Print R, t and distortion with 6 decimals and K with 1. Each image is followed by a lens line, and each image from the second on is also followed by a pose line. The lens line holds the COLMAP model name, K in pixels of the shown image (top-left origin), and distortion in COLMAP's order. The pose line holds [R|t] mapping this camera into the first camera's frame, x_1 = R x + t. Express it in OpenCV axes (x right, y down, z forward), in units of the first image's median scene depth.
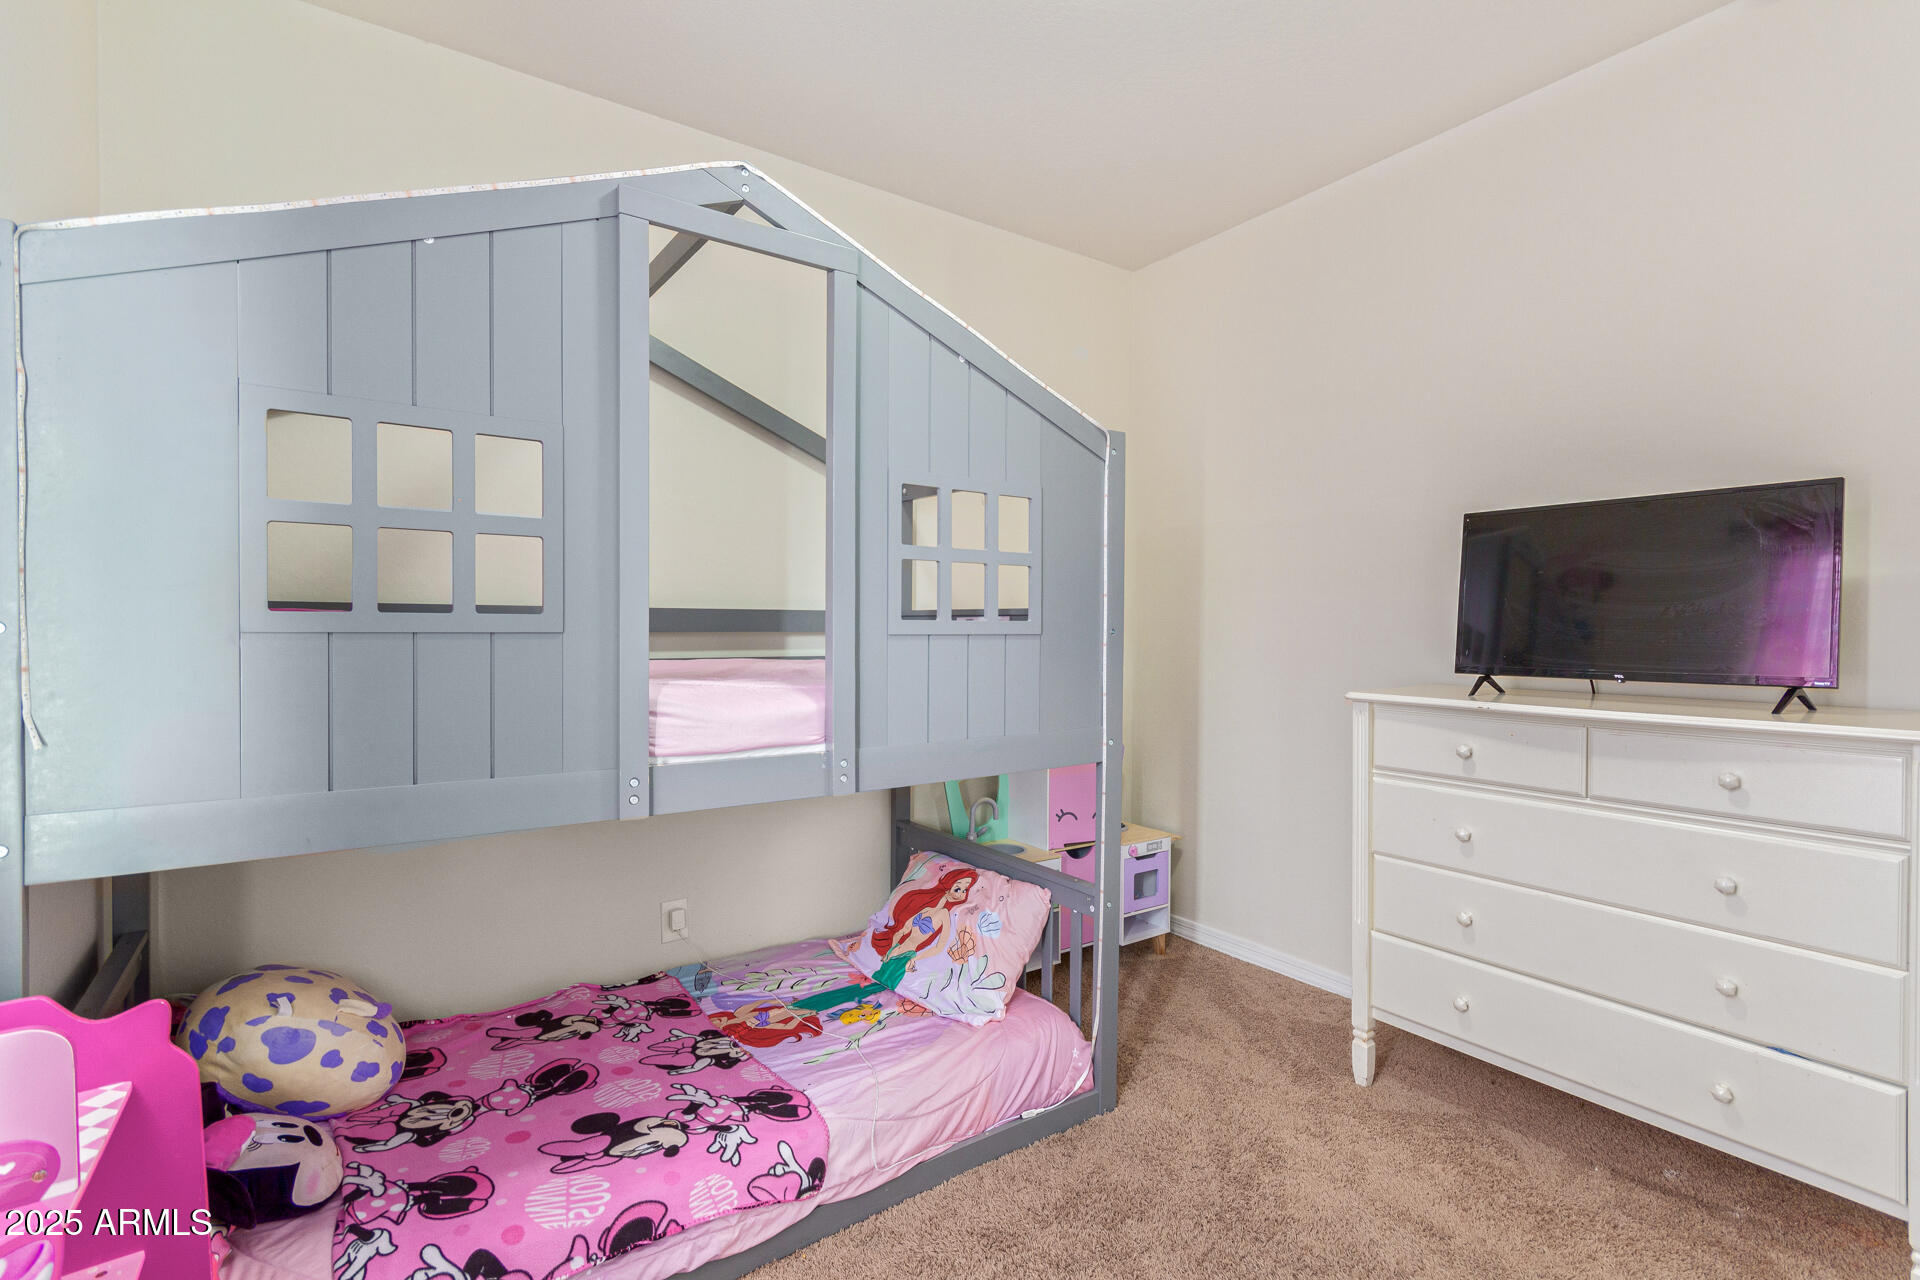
lens RADIAL K [[891.9, 0, 967.1], [0, 891.9, 634.1], [0, 0, 1]] dist [0.002208, 0.000126]
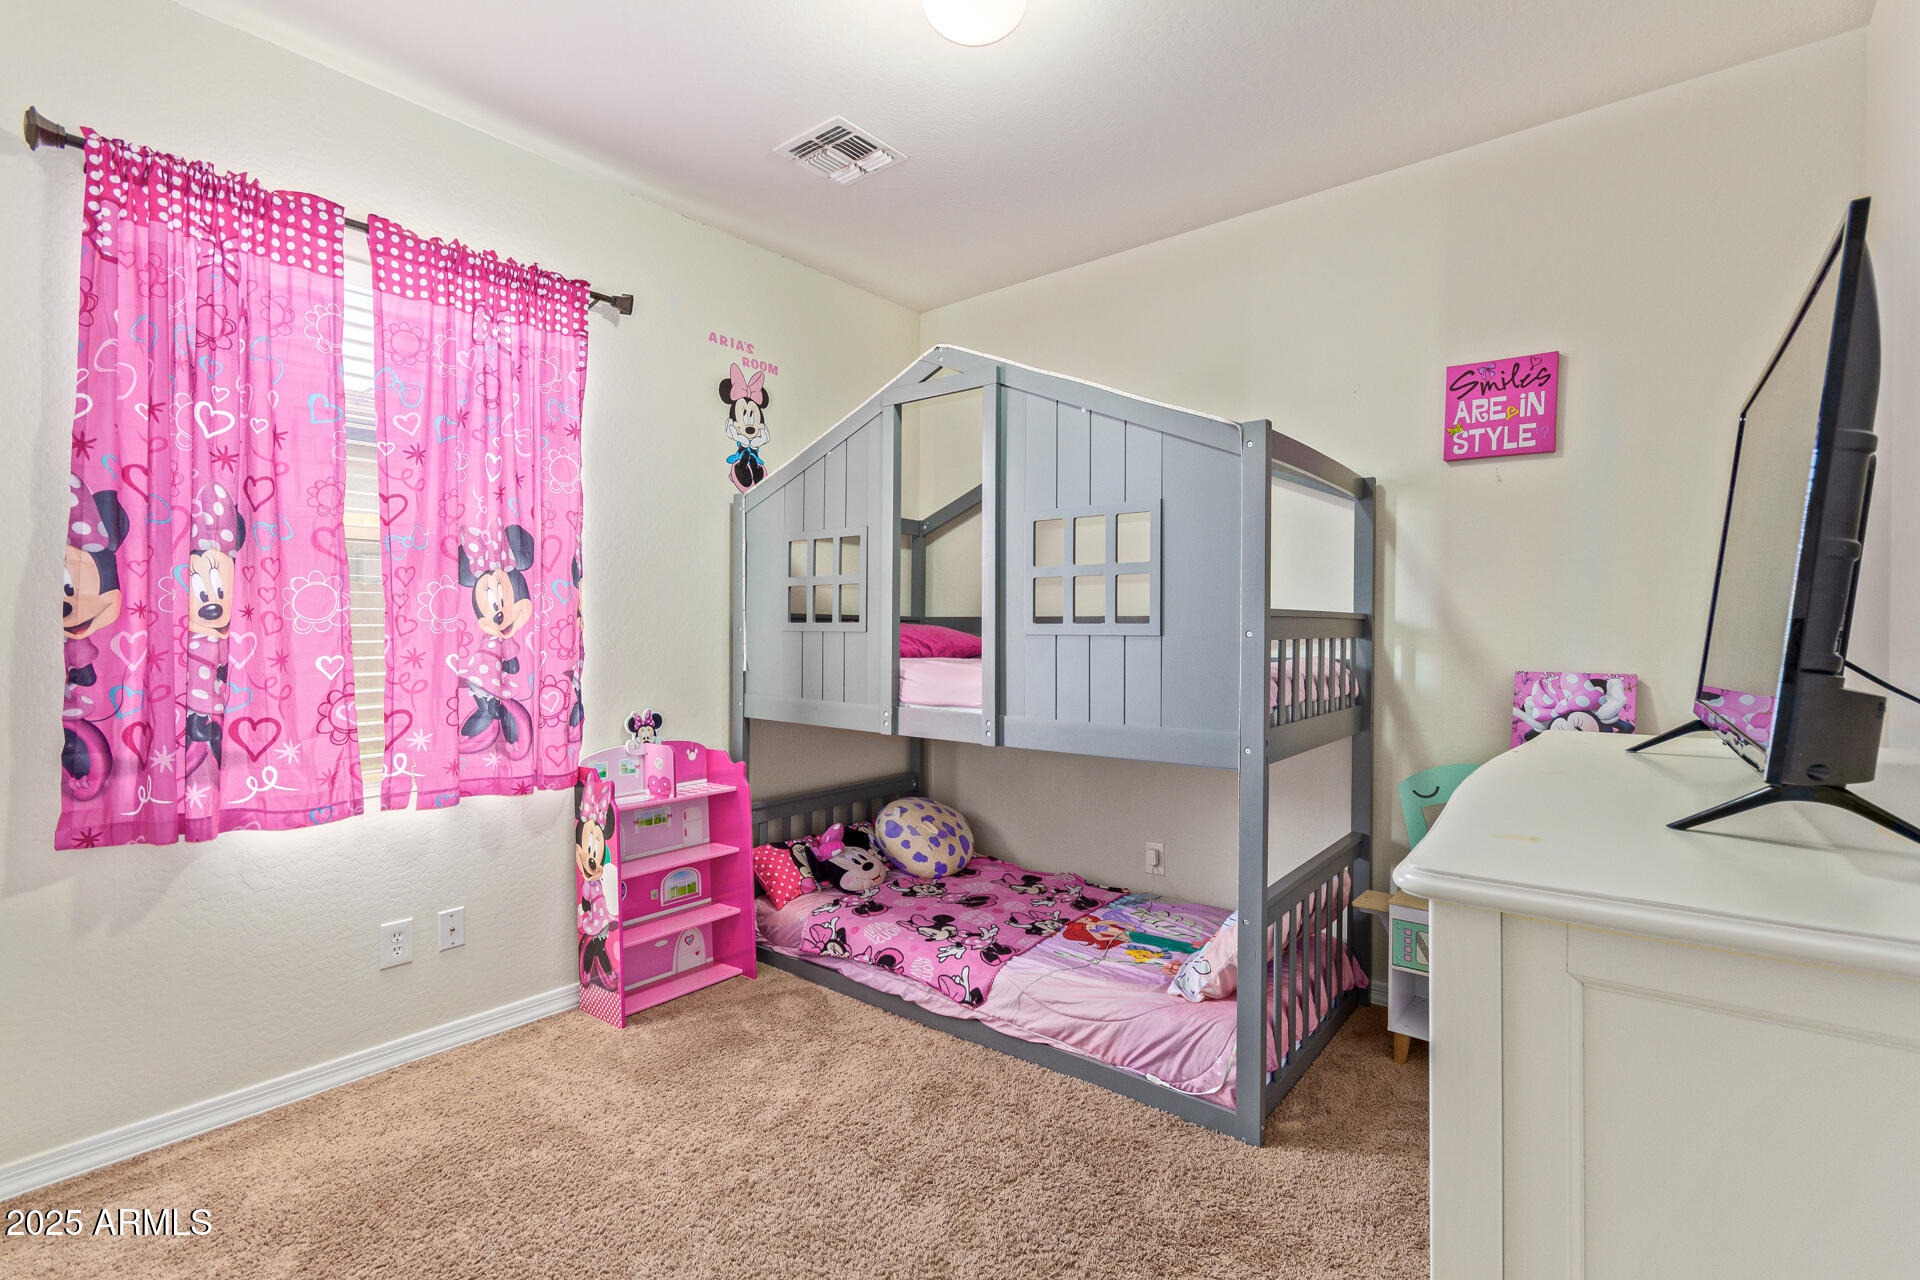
lens RADIAL K [[891.9, 0, 967.1], [0, 891.9, 634.1], [0, 0, 1]] dist [0.002208, 0.000126]
pose [[0.260655, -0.002475, -0.965429, 1.135755], [-0.008824, 0.999949, -0.004946, 0.007283], [0.965392, 0.009808, 0.260620, 0.534727]]
